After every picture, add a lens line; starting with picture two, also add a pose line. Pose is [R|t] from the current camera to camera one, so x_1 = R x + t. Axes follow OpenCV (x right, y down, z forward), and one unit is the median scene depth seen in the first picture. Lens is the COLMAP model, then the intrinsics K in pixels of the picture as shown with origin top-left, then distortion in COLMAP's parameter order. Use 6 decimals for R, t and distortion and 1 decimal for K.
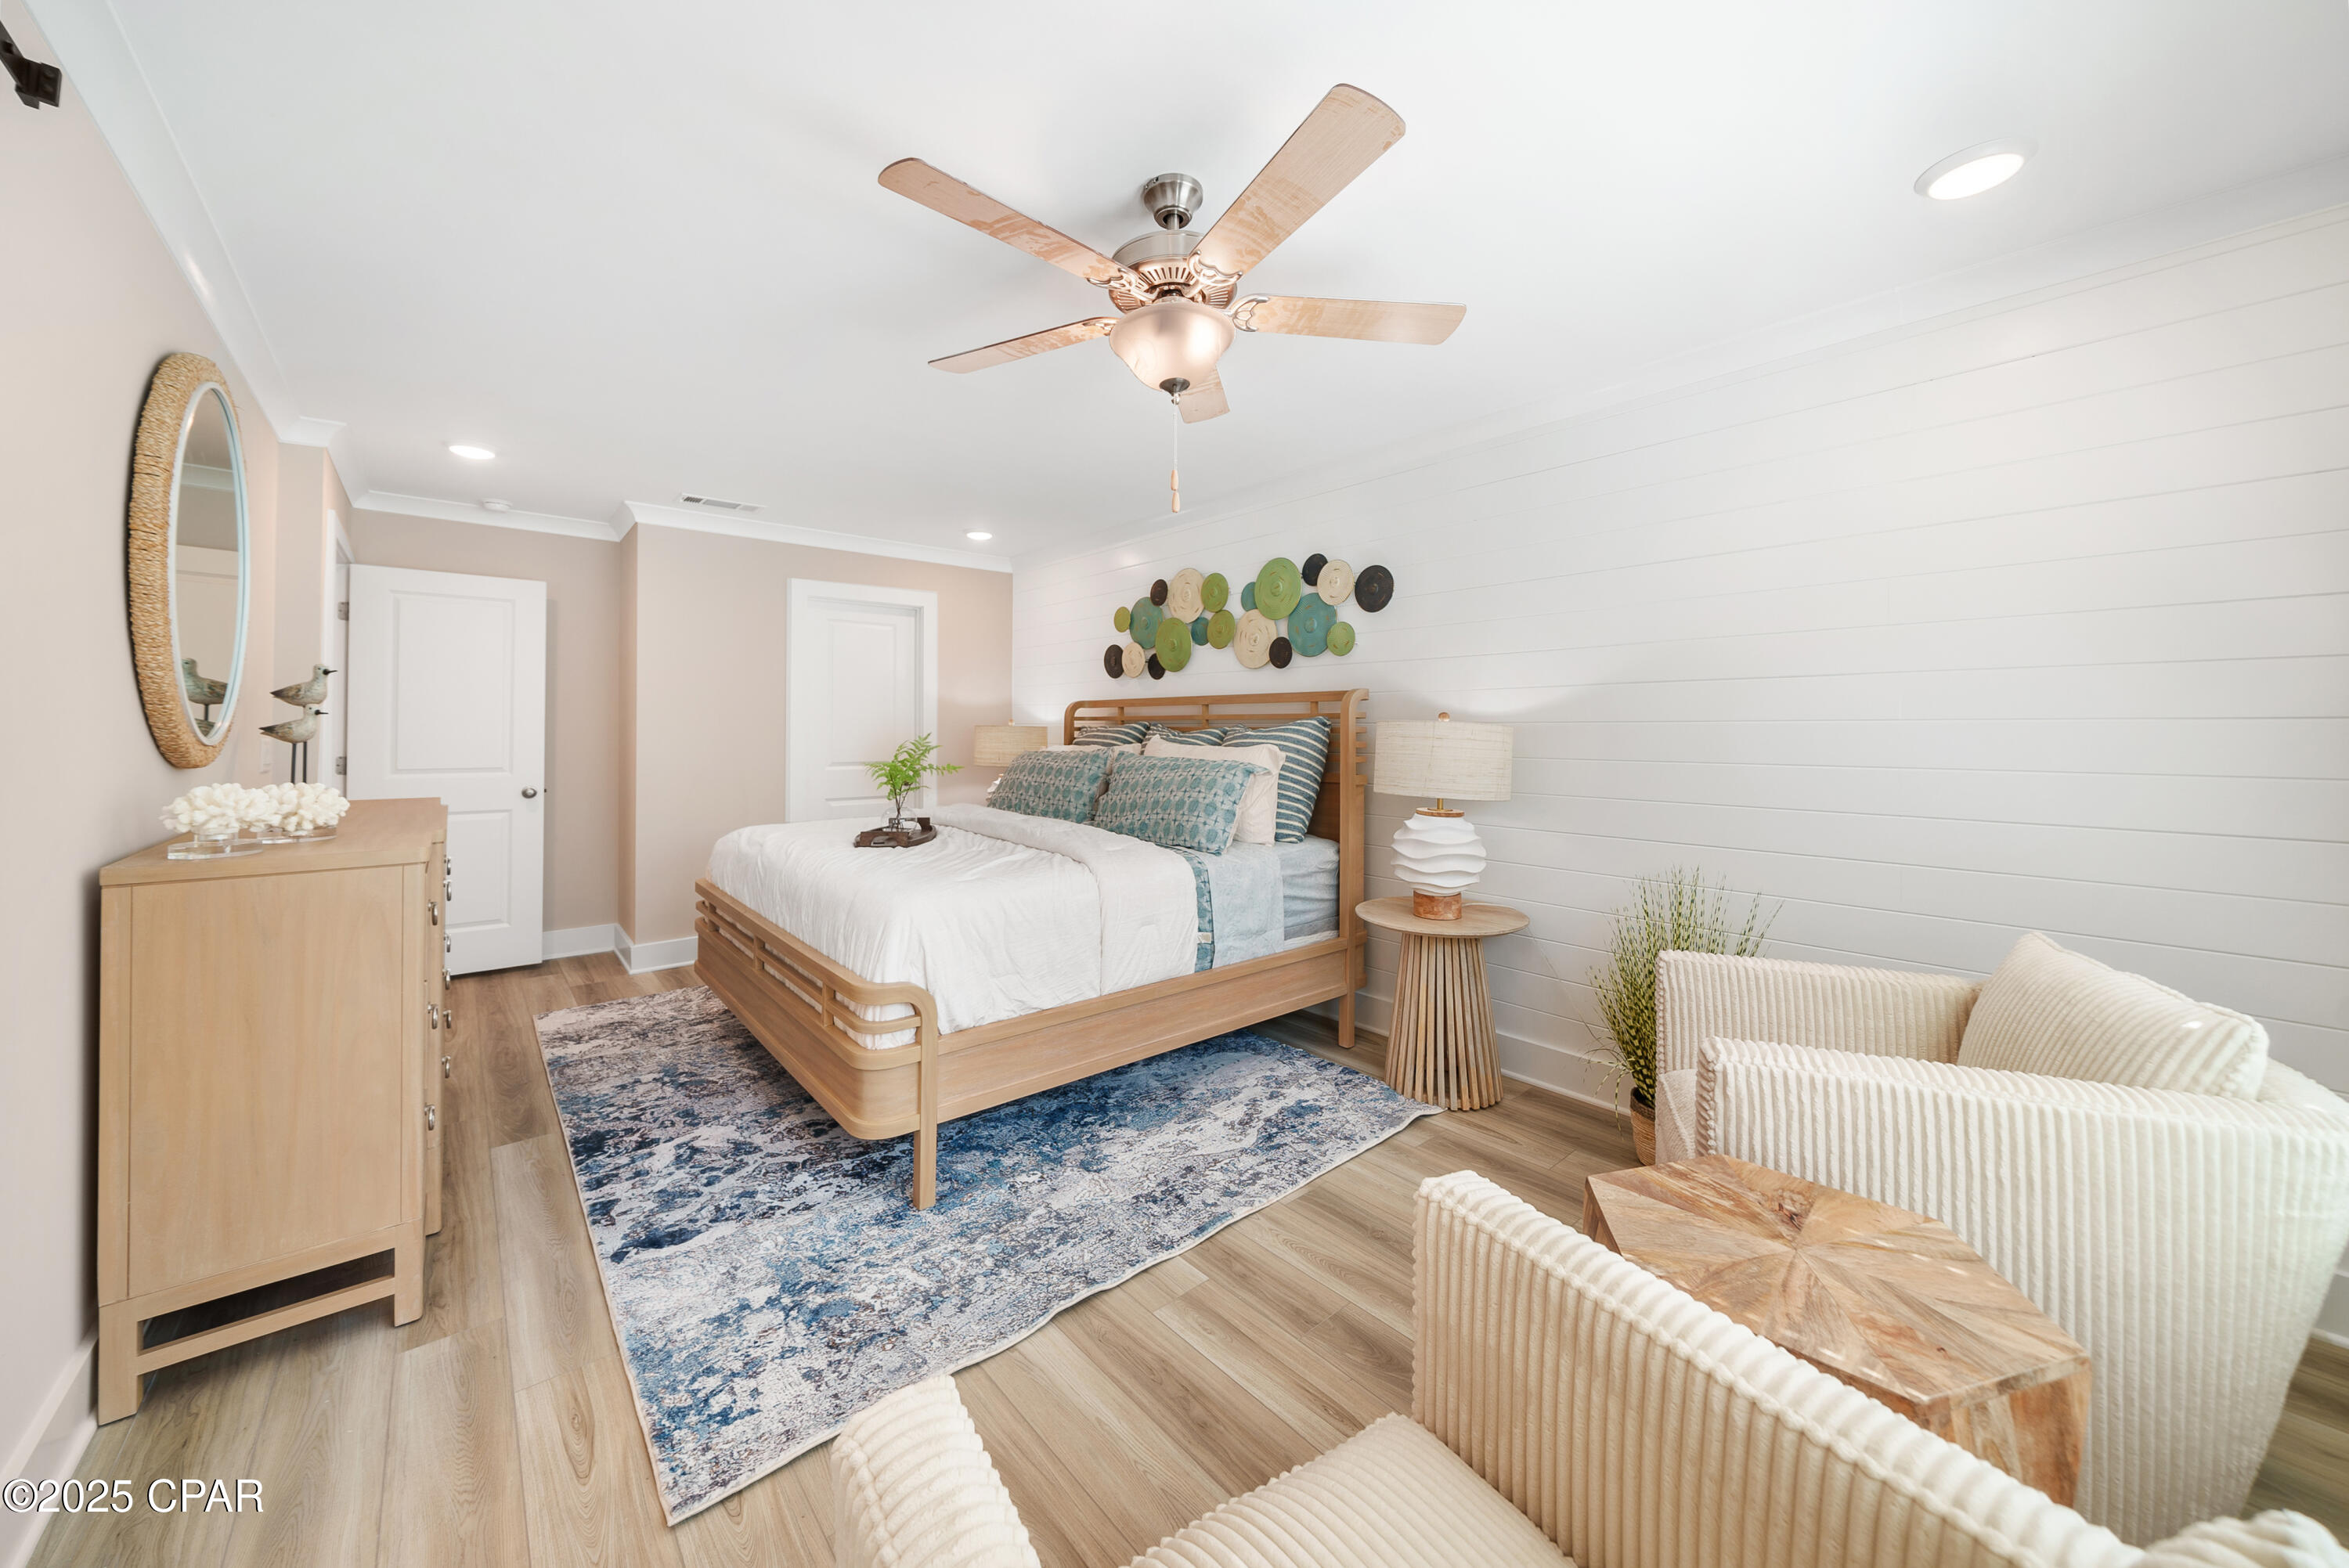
lens RADIAL K [[827.4, 0, 1135.3], [0, 827.4, 720.2], [0, 0, 1]] dist [-0.003594, -0.000275]
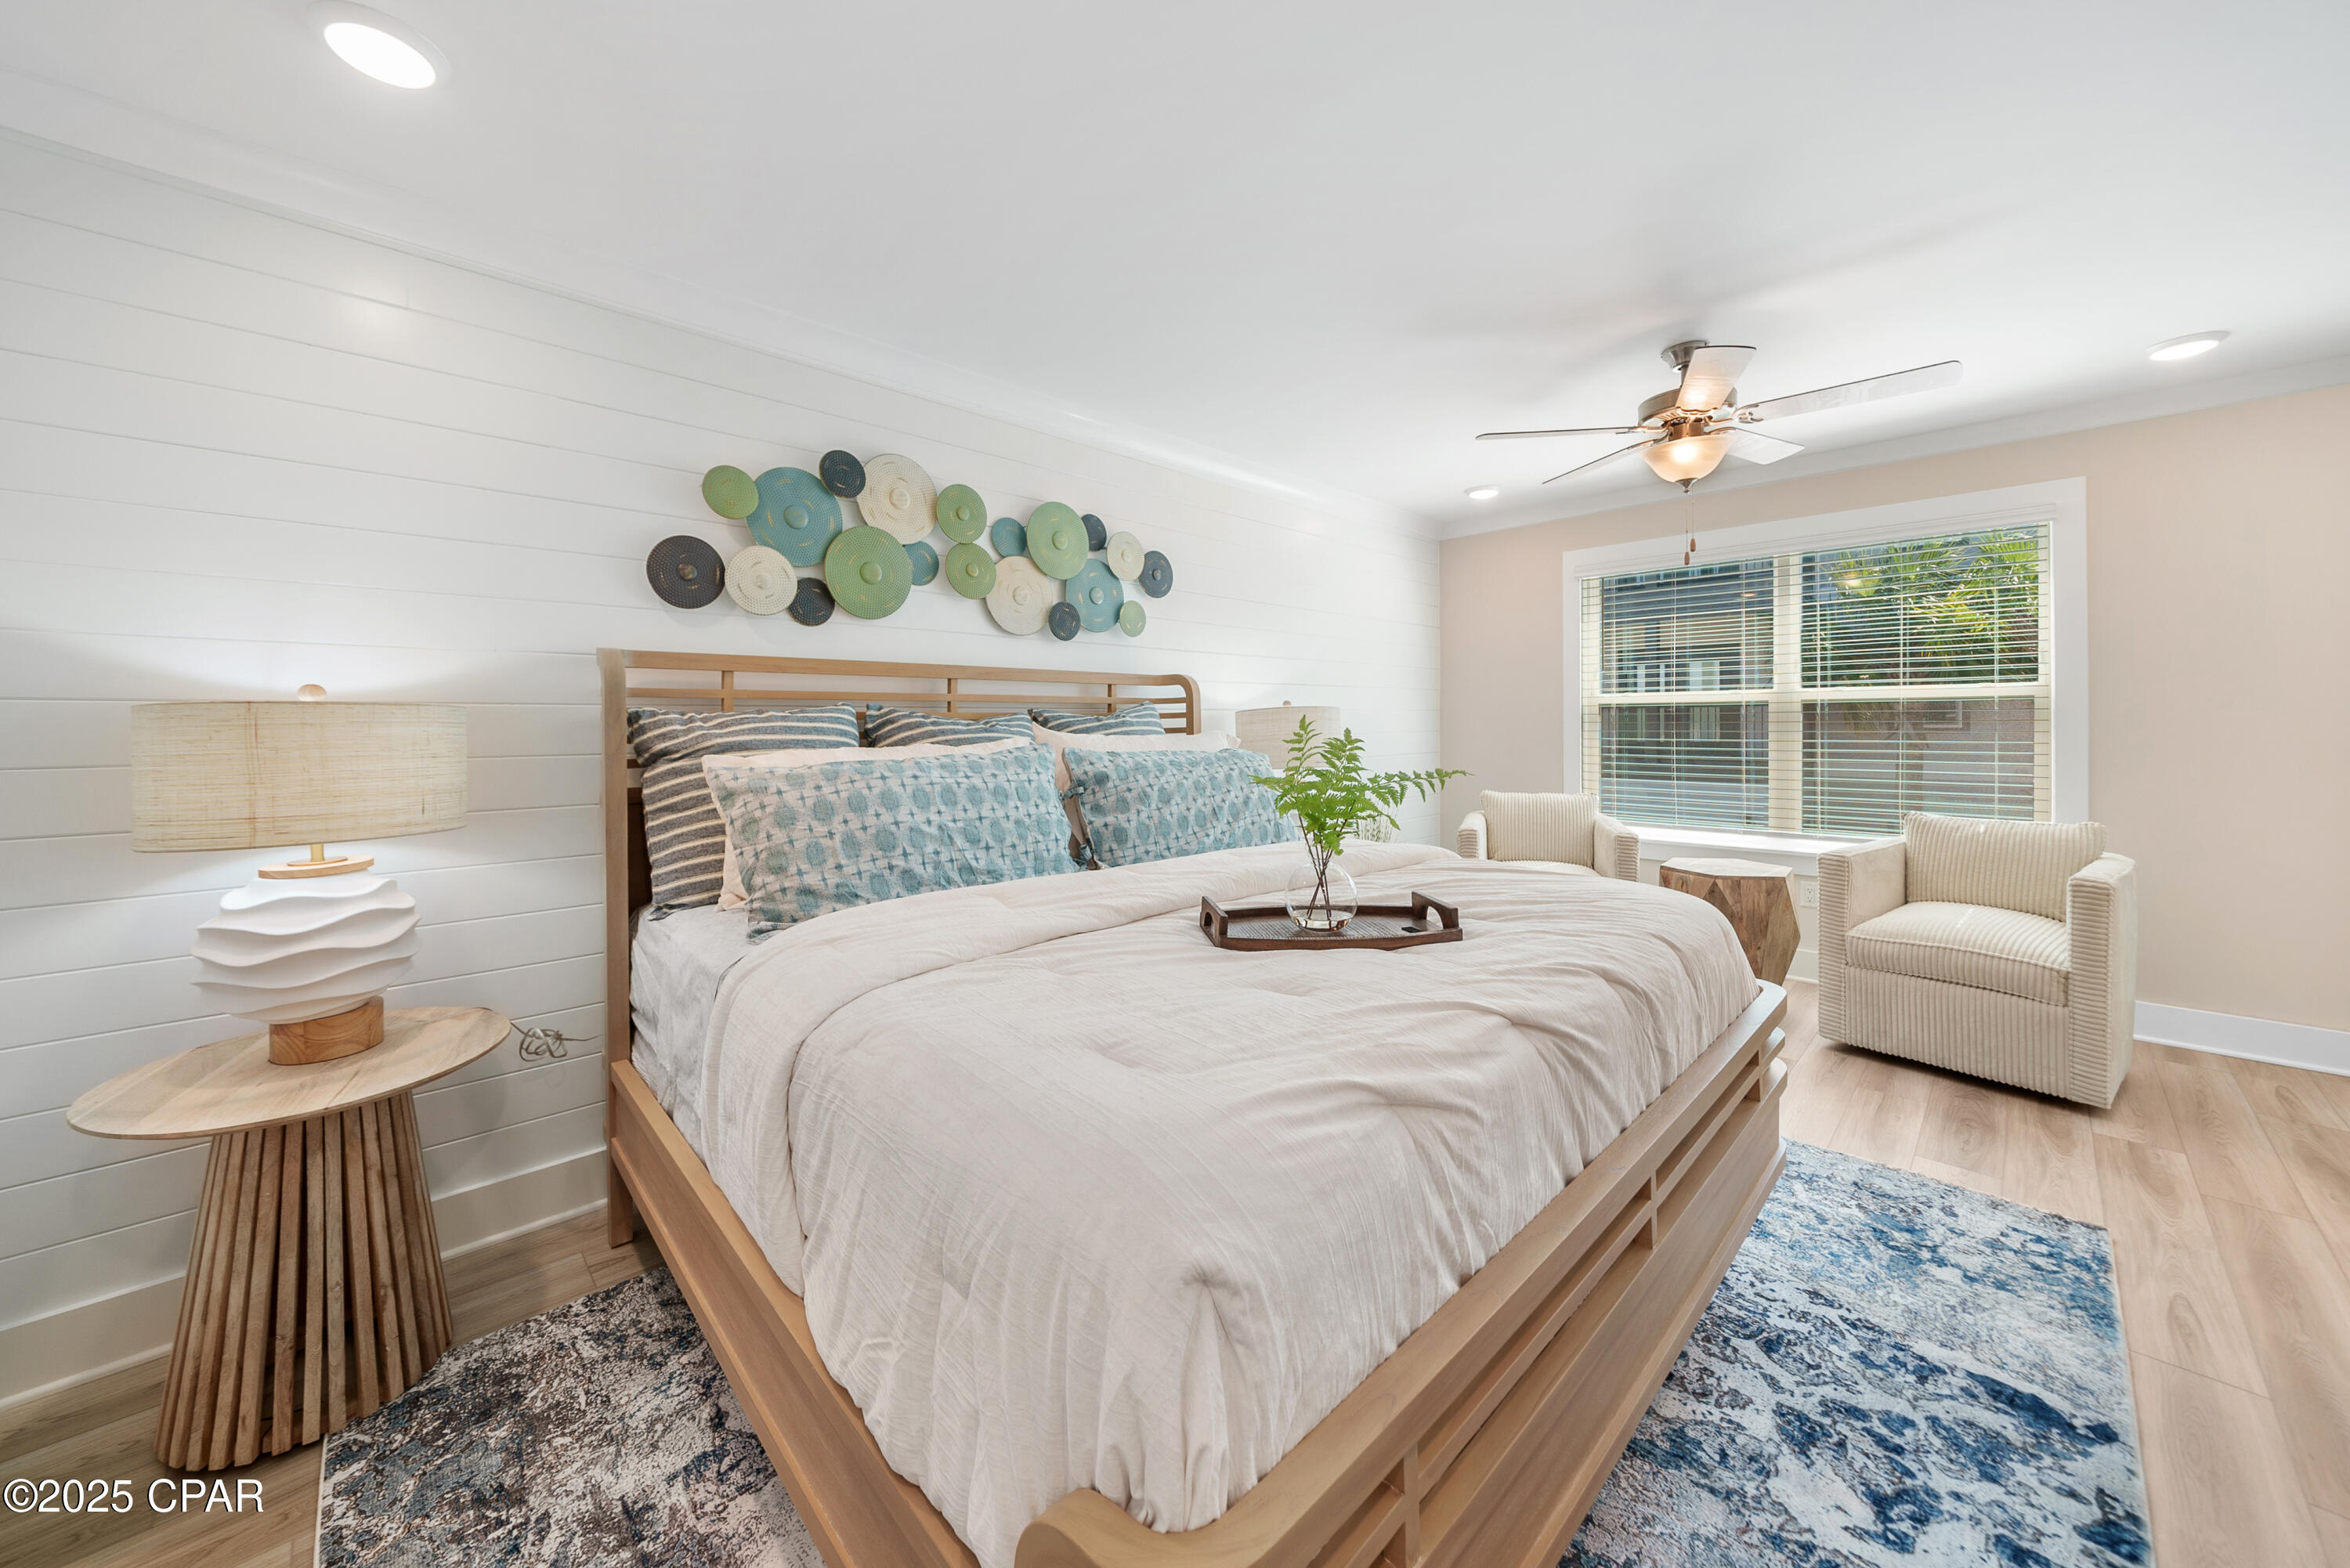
lens RADIAL K [[827.8, 0, 1192.2], [0, 827.8, 722.4], [0, 0, 1]] dist [-0.003594, -0.000275]
pose [[-0.083303, 0.000272, 0.996524, -1.087110], [-0.004294, 0.999991, -0.000632, 0.029231], [-0.996515, -0.004332, -0.083301, 1.582731]]
